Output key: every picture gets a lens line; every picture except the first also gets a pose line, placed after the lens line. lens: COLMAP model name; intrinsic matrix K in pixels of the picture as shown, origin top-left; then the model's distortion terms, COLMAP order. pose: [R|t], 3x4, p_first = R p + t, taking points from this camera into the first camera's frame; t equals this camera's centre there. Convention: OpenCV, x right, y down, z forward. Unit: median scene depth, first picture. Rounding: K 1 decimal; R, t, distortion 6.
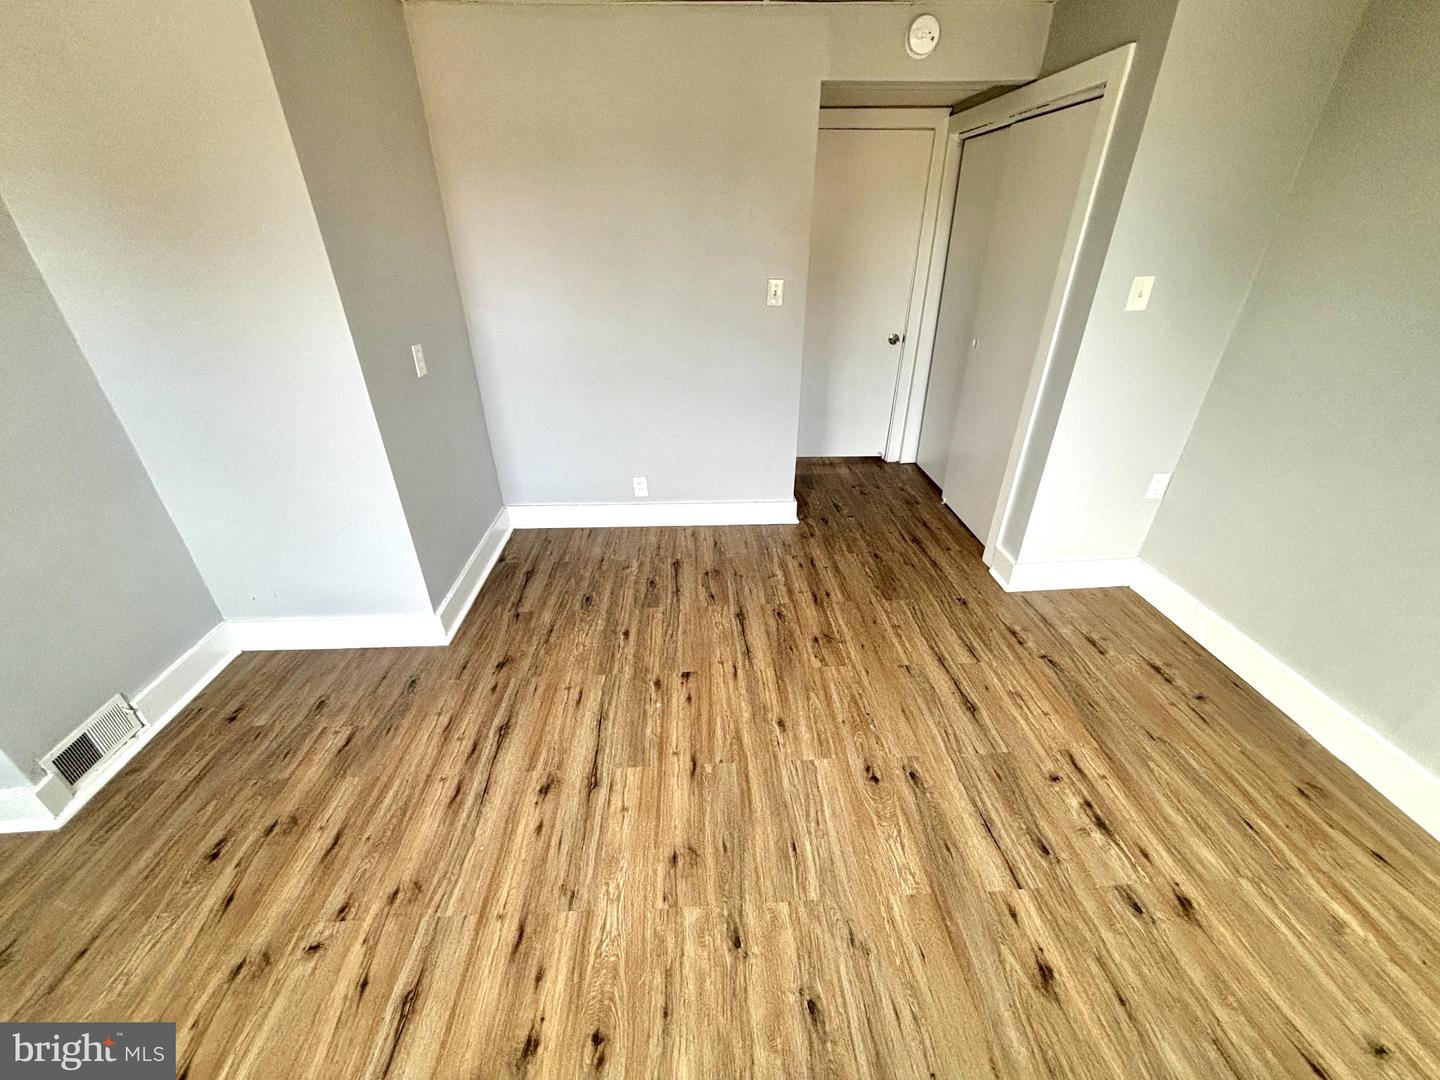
lens RADIAL K [[578.6, 0, 716.3], [0, 578.6, 538.5], [0, 0, 1]] dist [-0.001094, 0.001098]
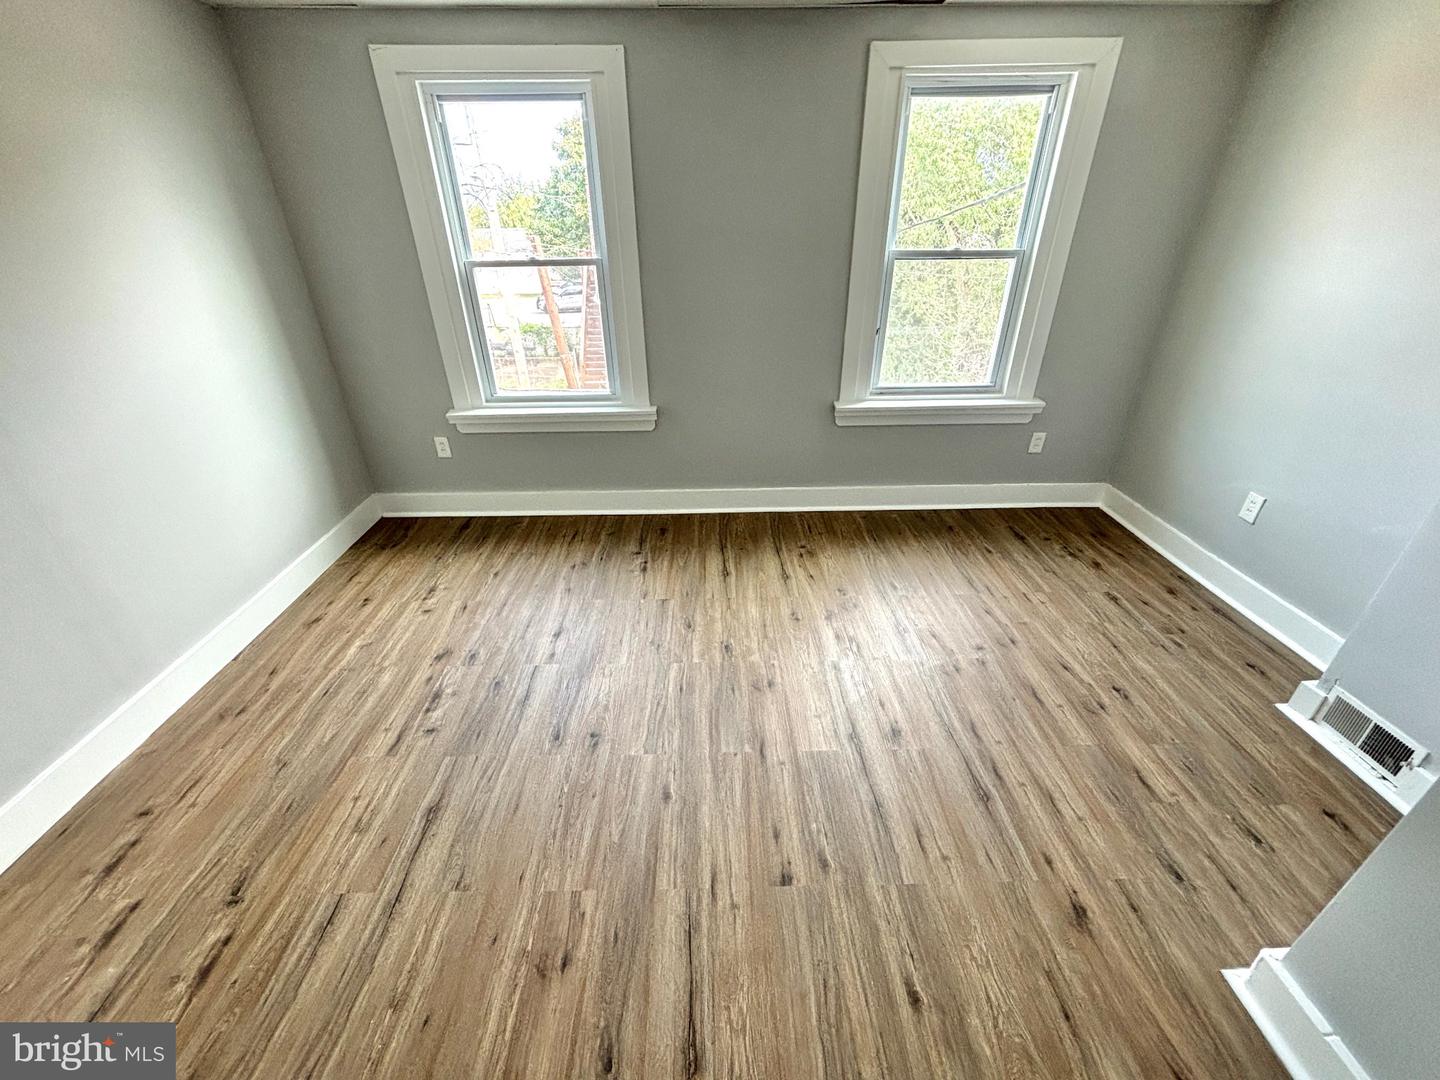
lens RADIAL K [[578.6, 0, 714.5], [0, 578.6, 542.4], [0, 0, 1]] dist [-0.001094, 0.001098]
pose [[-0.999480, -0.004777, 0.031901, 0.013565], [0.024630, 0.525612, 0.850368, -0.628032], [-0.020830, 0.850711, -0.525221, 1.145335]]
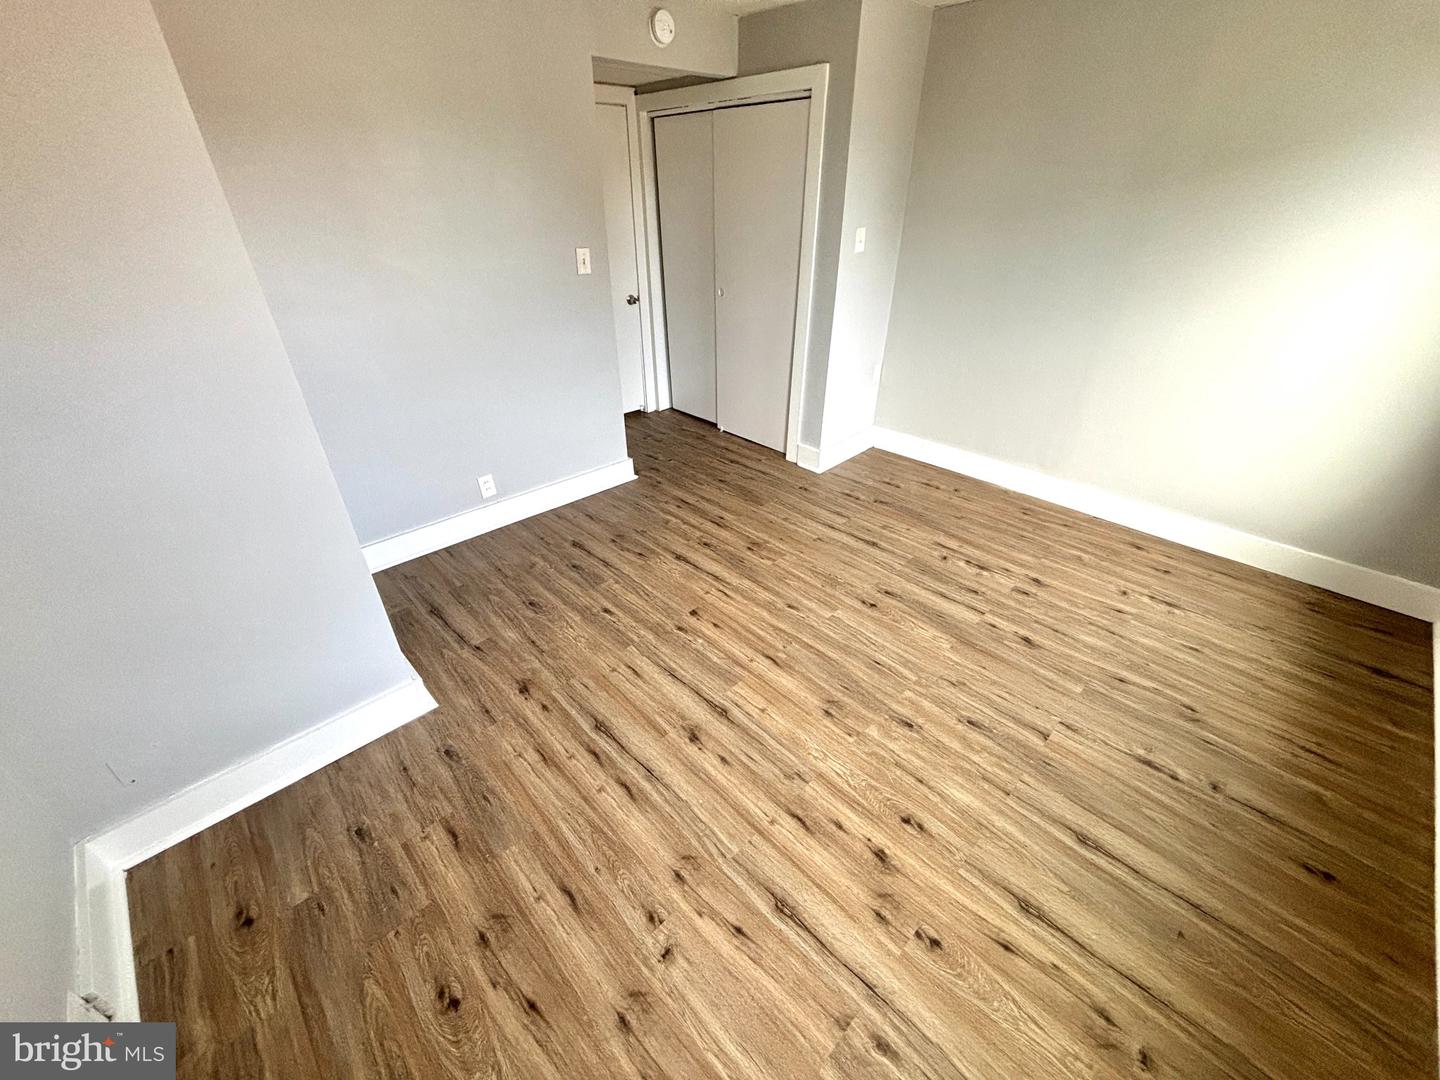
lens RADIAL K [[578.6, 0, 716.7], [0, 578.6, 540.0], [0, 0, 1]] dist [-0.001094, 0.001098]
pose [[0.755273, -0.341840, 0.559203, -0.657183], [0.319328, 0.937019, 0.141507, -0.039321], [-0.572356, 0.071693, 0.816865, 0.074103]]
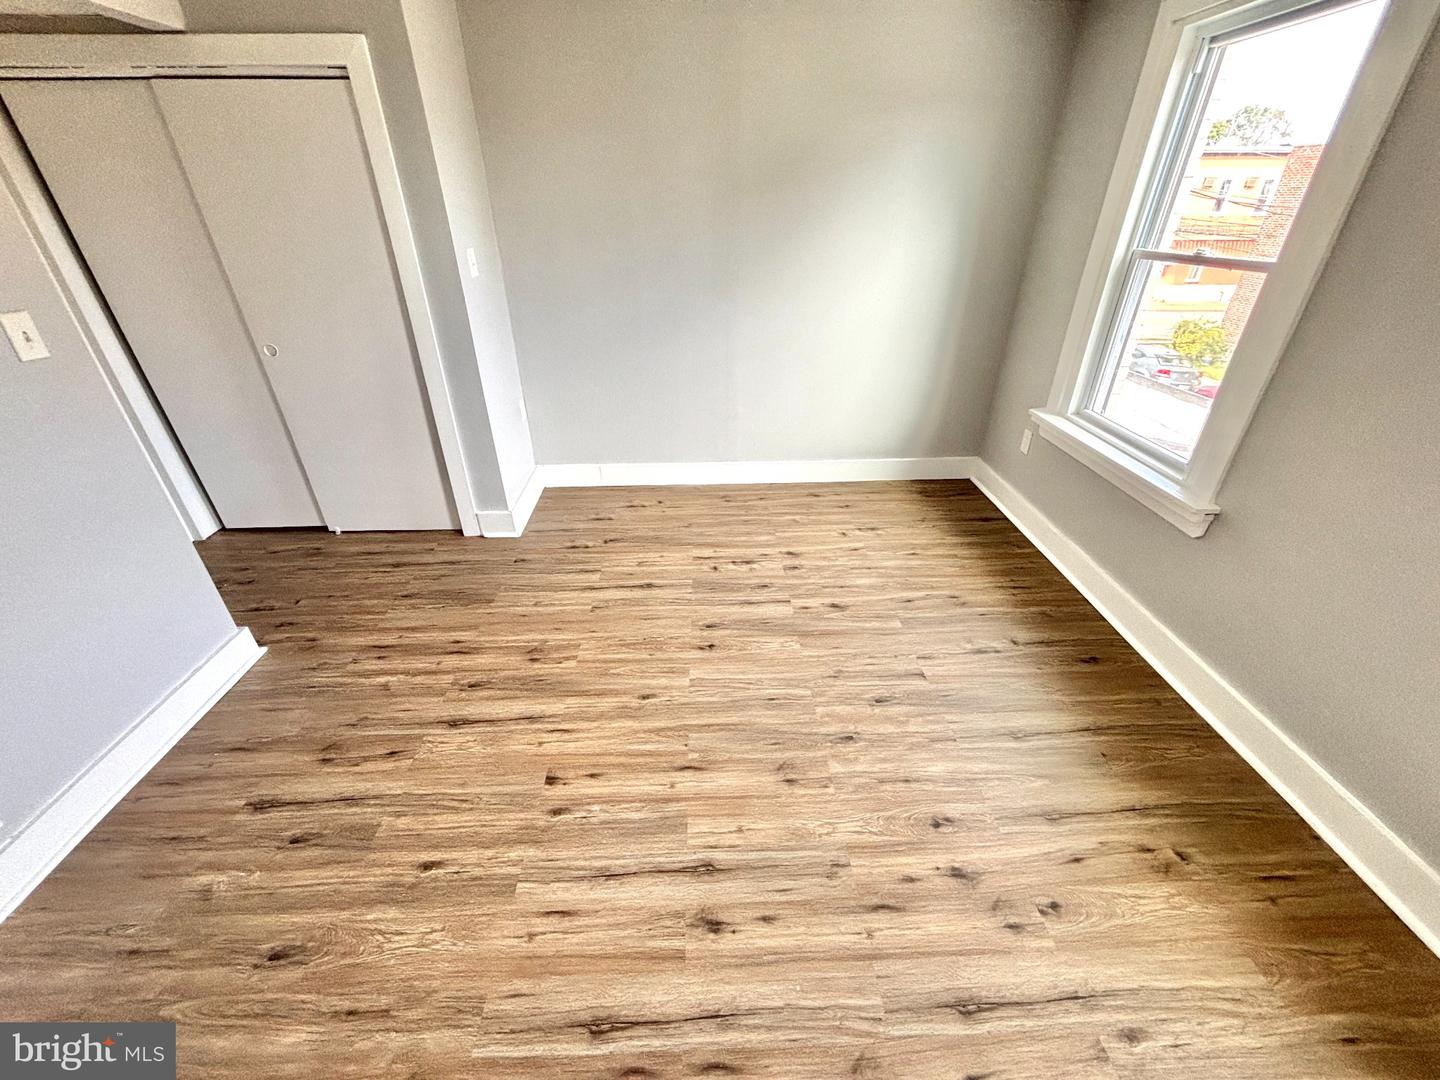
lens RADIAL K [[578.6, 0, 720.2], [0, 578.6, 540.6], [0, 0, 1]] dist [-0.001094, 0.001098]
pose [[0.012928, -0.504021, 0.863594, -0.639013], [0.486981, 0.757491, 0.434806, -0.274241], [-0.873317, 0.414933, 0.255242, 0.513342]]
